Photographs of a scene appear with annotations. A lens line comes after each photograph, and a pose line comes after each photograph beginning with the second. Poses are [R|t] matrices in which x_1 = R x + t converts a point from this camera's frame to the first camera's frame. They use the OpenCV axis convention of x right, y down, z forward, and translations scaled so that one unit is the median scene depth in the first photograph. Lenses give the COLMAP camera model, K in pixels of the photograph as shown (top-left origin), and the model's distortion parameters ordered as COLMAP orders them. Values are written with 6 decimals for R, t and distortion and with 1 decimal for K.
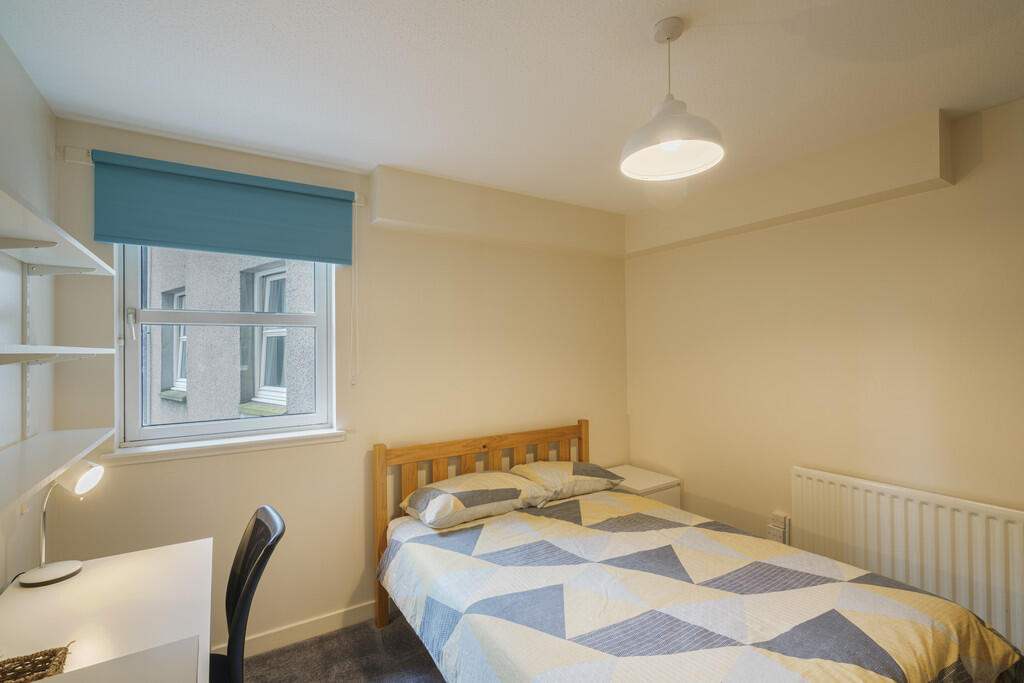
lens RADIAL K [[458.8, 0, 512.0], [0, 458.8, 341.5], [0, 0, 1]] dist [0.002576, 0.000680]
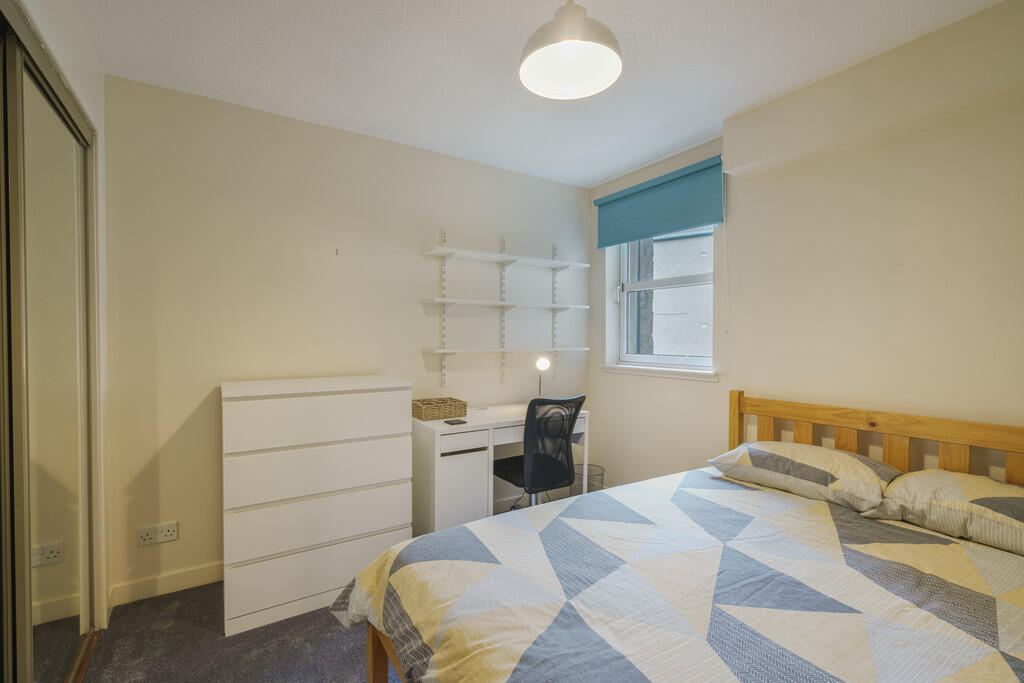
lens RADIAL K [[458.8, 0, 512.0], [0, 458.8, 341.5], [0, 0, 1]] dist [0.002576, 0.000680]
pose [[0.009187, 0.024458, -0.999659, 0.805955], [0.015295, 0.999580, 0.024597, 0.089251], [0.999841, -0.015516, 0.008809, 0.530119]]
